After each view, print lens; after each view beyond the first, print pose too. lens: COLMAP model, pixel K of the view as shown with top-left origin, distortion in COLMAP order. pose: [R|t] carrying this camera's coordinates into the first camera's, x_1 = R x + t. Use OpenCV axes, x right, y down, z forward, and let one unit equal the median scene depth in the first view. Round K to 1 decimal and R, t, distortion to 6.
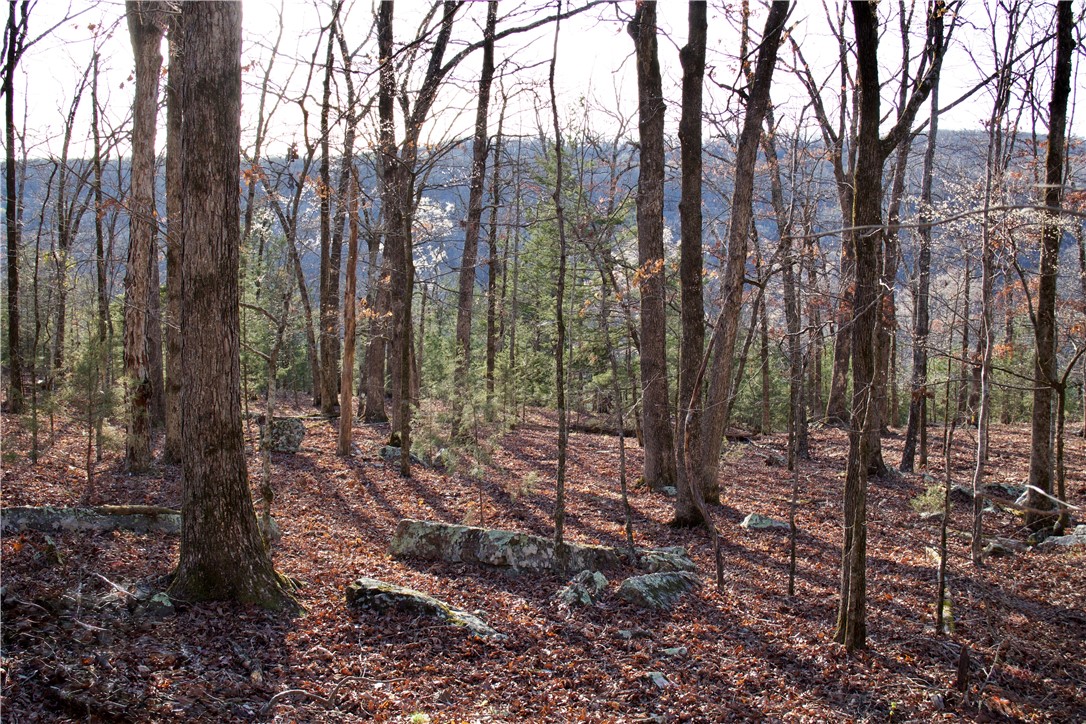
lens RADIAL K [[1206.0, 0, 542.9], [0, 1206.0, 359.3], [0, 0, 1]] dist [-0.147324, 0.000000]
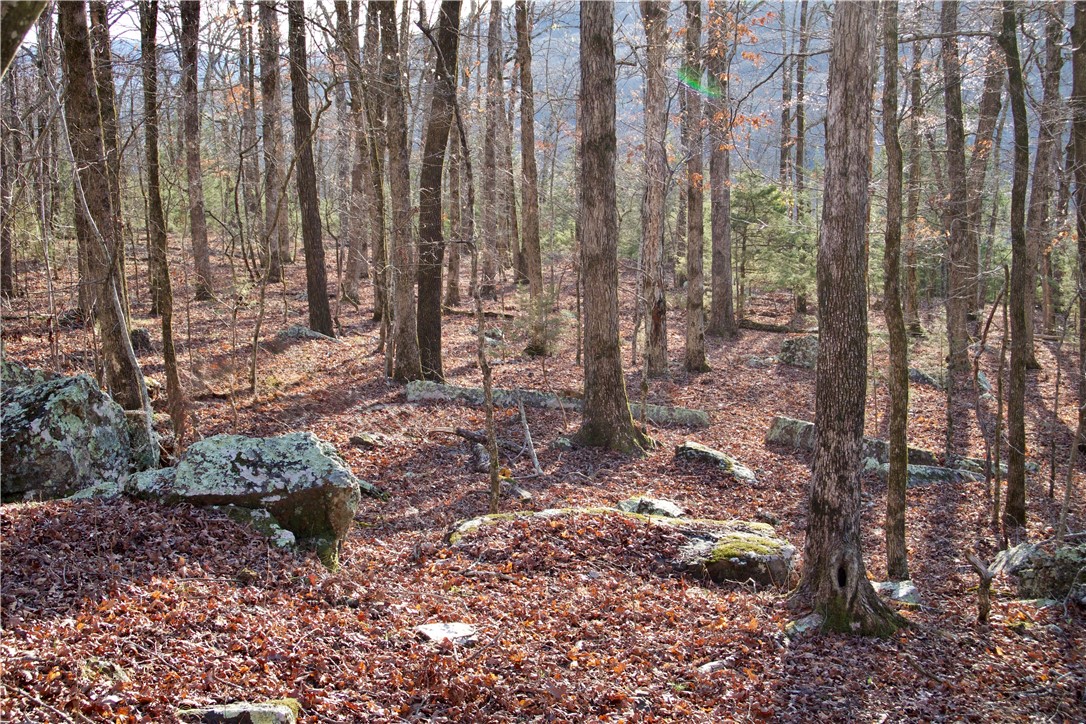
lens RADIAL K [[1664.2, 0, 543.1], [0, 1664.2, 362.7], [0, 0, 1]] dist [0.006883, 0.000000]
pose [[0.868475, 0.055453, -0.492622, 0.798811], [-0.019739, 0.996804, 0.077409, -0.094489], [0.495341, -0.057503, 0.866794, -1.061048]]
